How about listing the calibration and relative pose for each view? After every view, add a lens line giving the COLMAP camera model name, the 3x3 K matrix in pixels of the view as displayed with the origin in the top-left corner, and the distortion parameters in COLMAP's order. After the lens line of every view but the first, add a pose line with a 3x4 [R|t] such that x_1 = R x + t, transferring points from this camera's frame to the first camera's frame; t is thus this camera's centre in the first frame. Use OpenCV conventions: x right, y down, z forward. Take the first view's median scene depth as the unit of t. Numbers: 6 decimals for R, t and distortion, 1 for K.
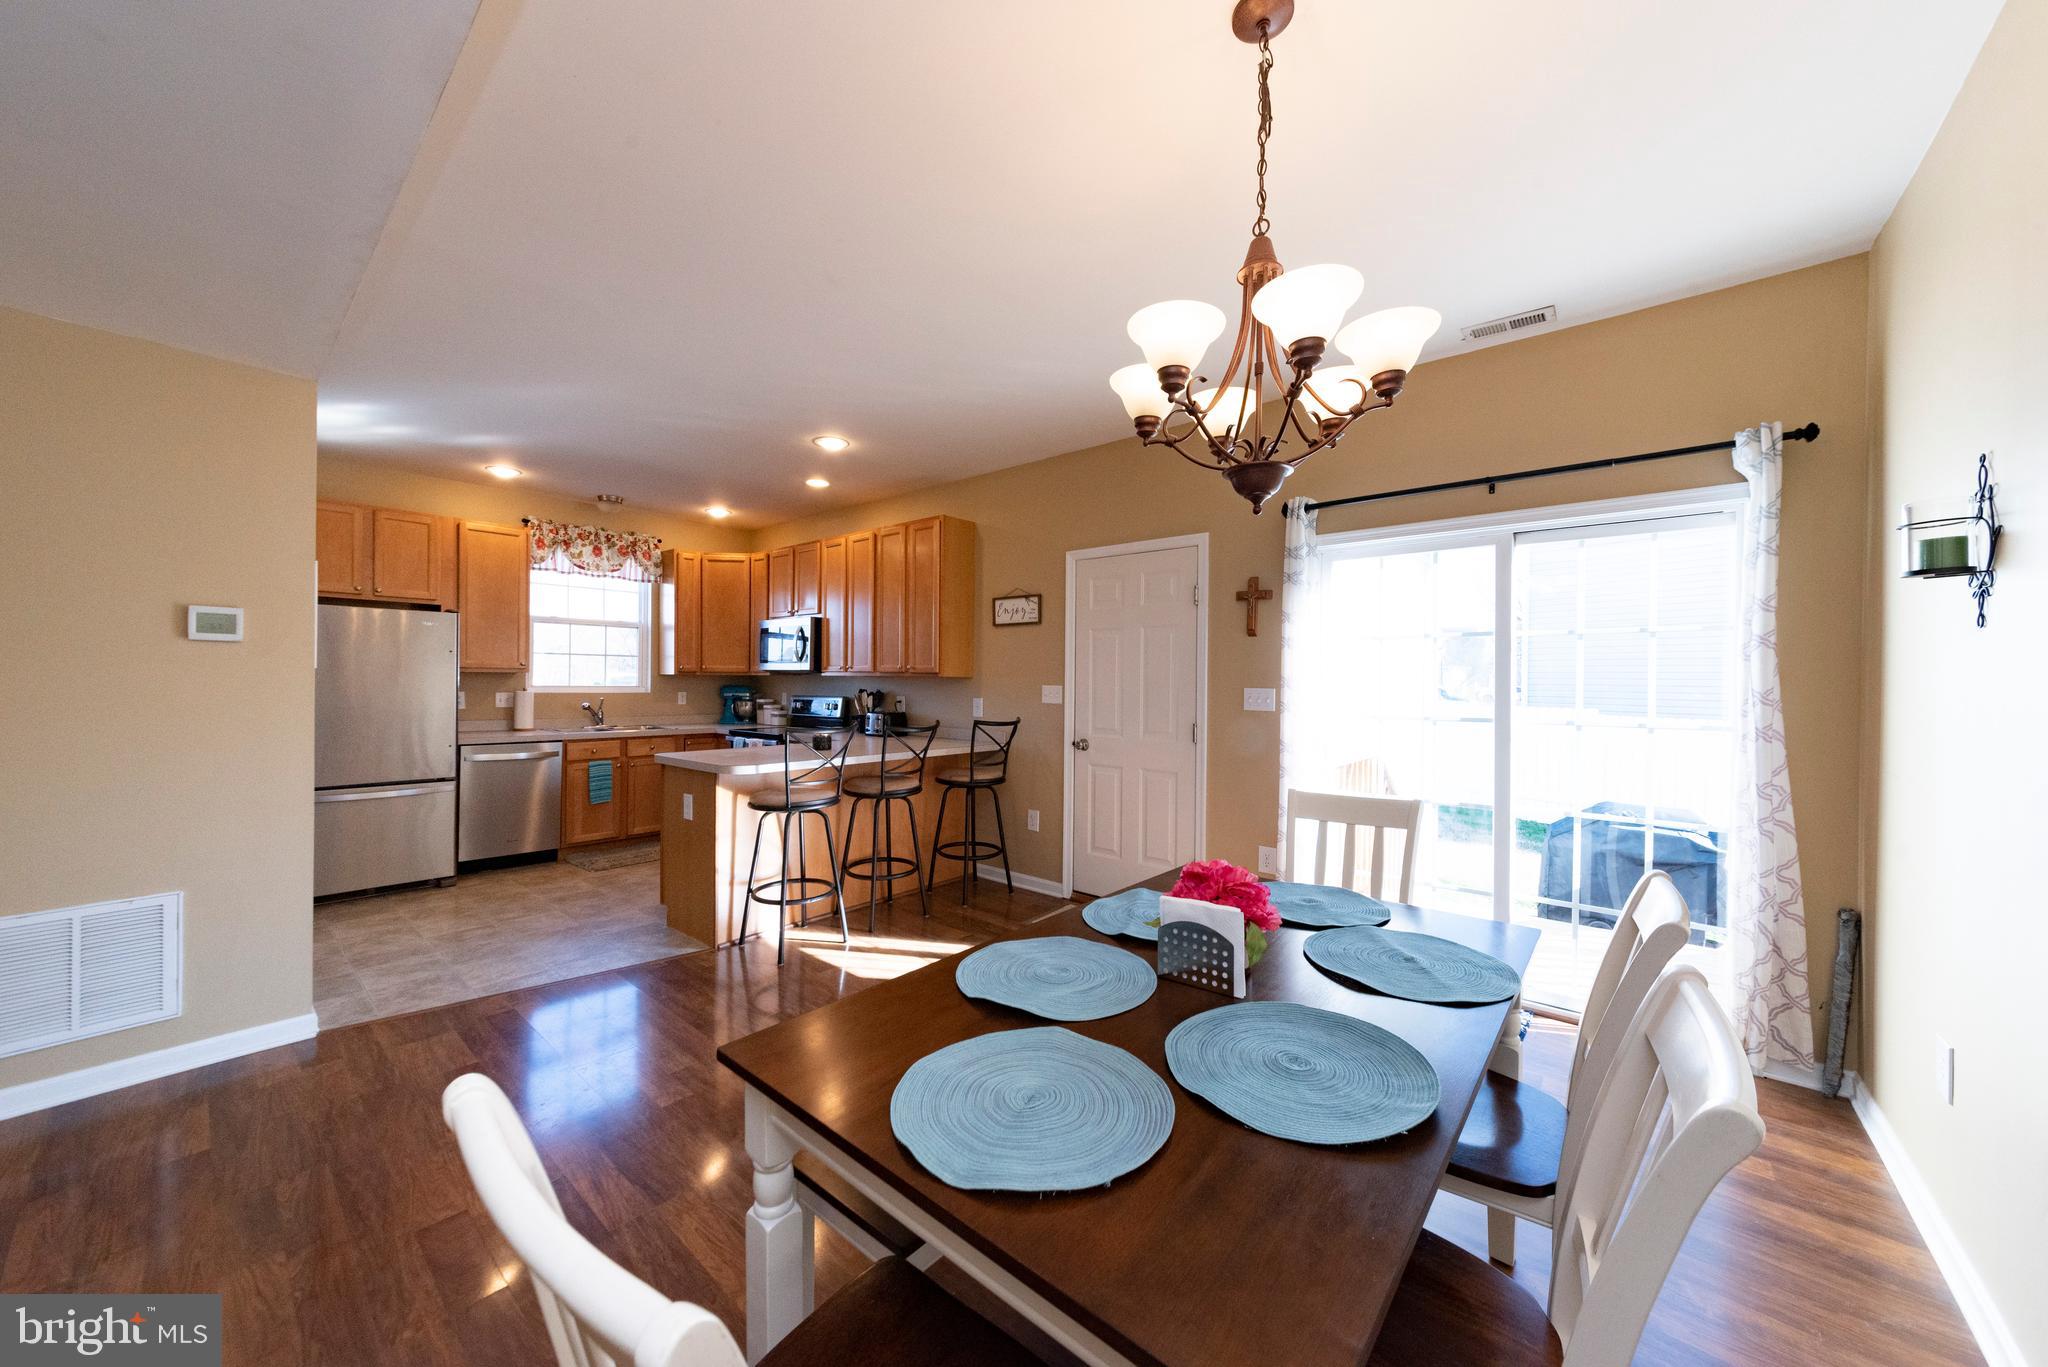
lens RADIAL K [[720.2, 0, 1019.8], [0, 720.2, 685.6], [0, 0, 1]] dist [0.000090, -0.000043]
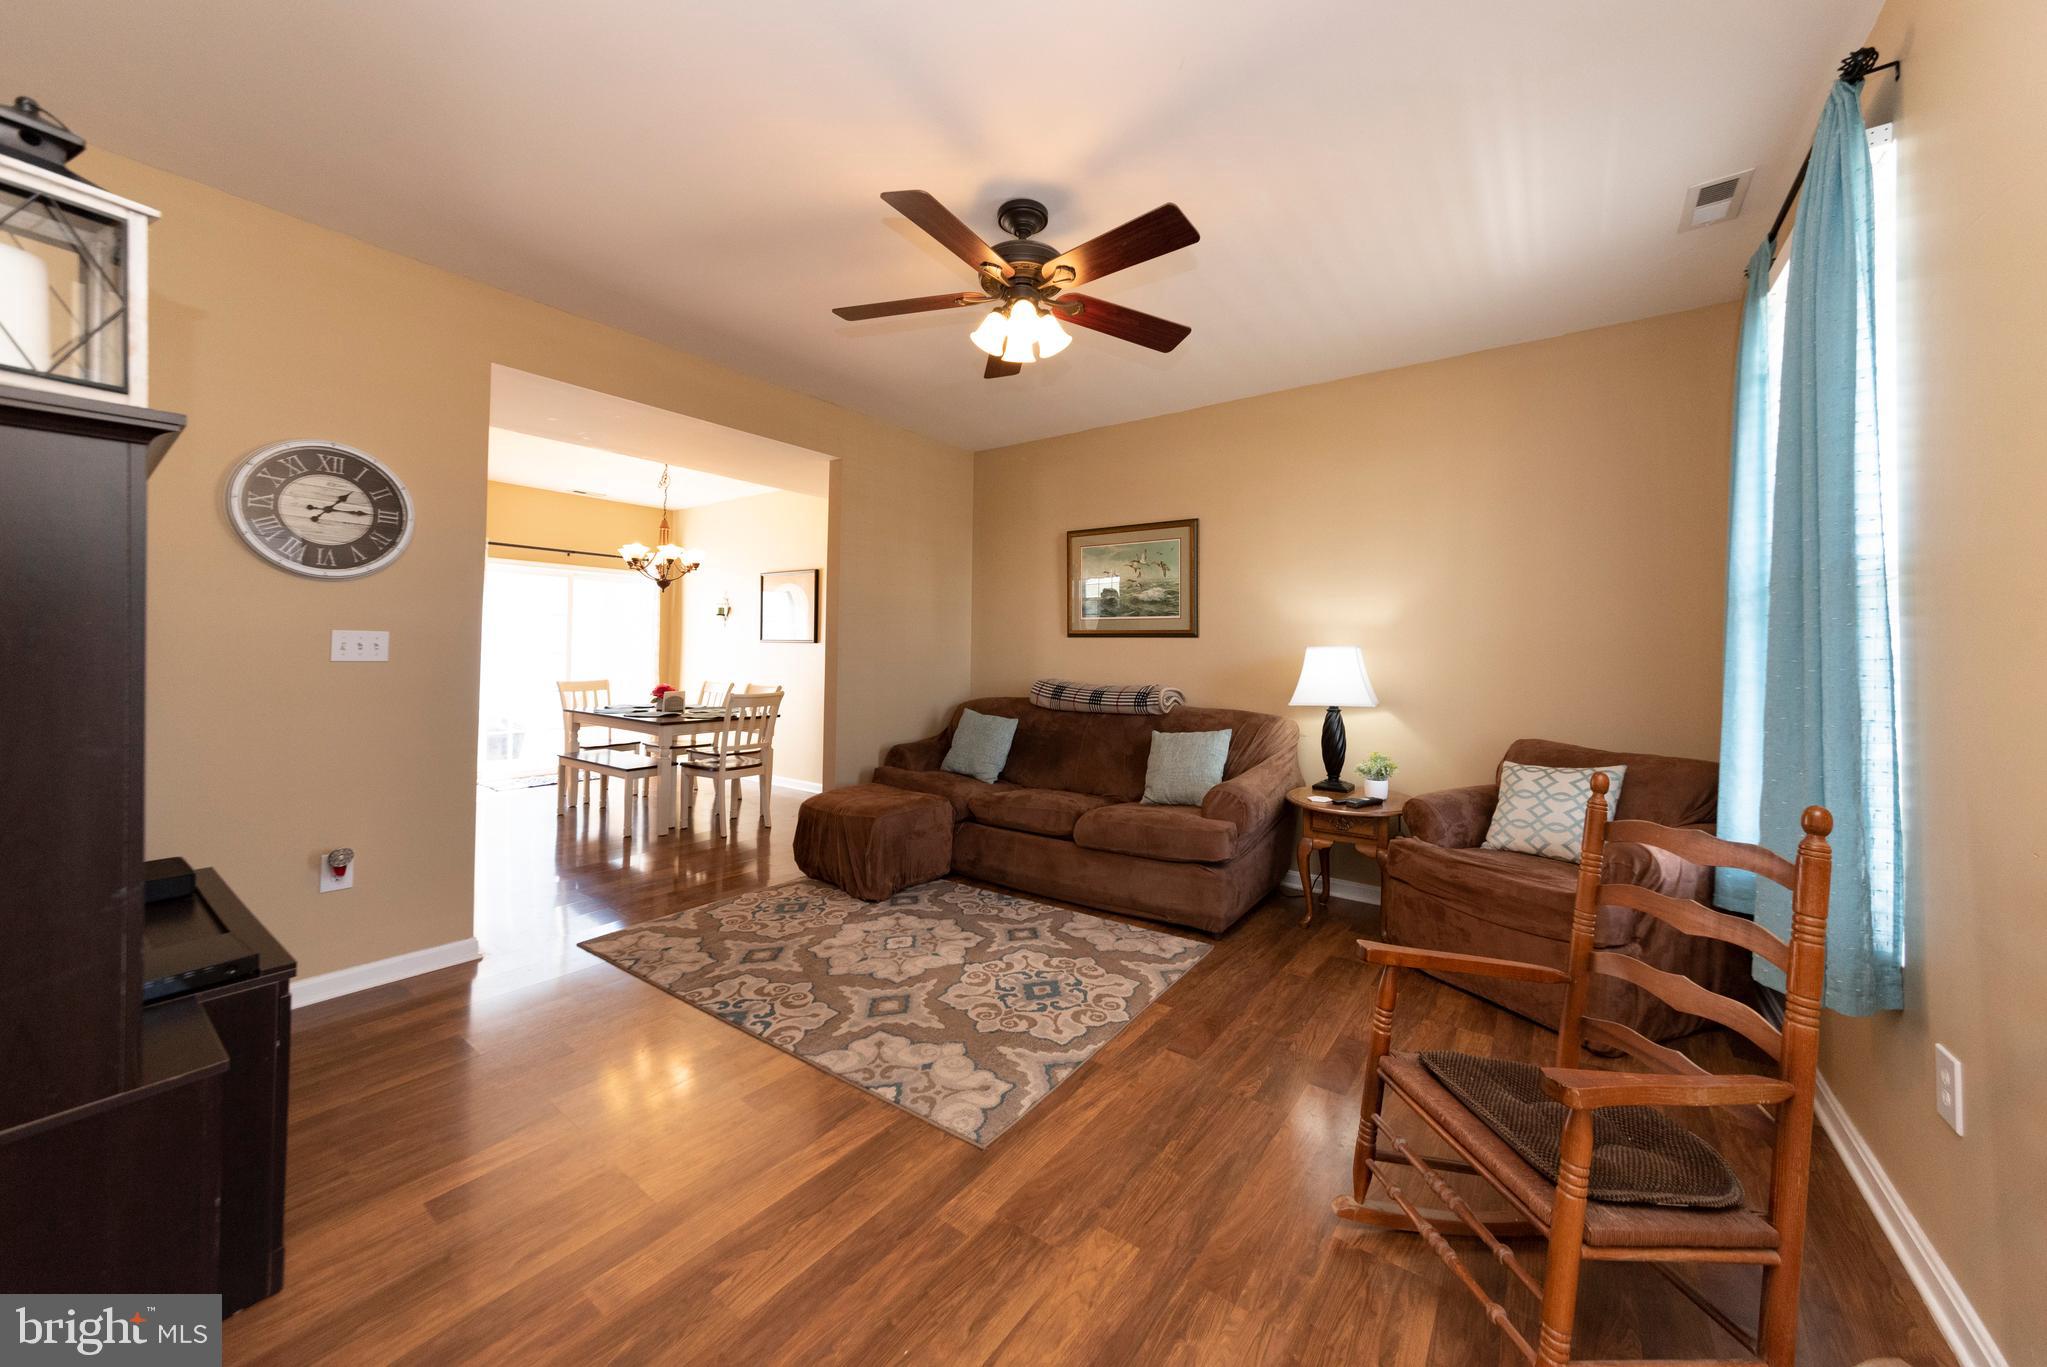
lens RADIAL K [[735.7, 0, 1033.0], [0, 735.7, 624.9], [0, 0, 1]] dist [0.002527, 0.000098]
pose [[-0.085339, 0.027263, 0.995979, -1.095252], [-0.006372, 0.999590, -0.027908, 0.007787], [-0.996332, -0.008728, -0.085131, -0.180958]]
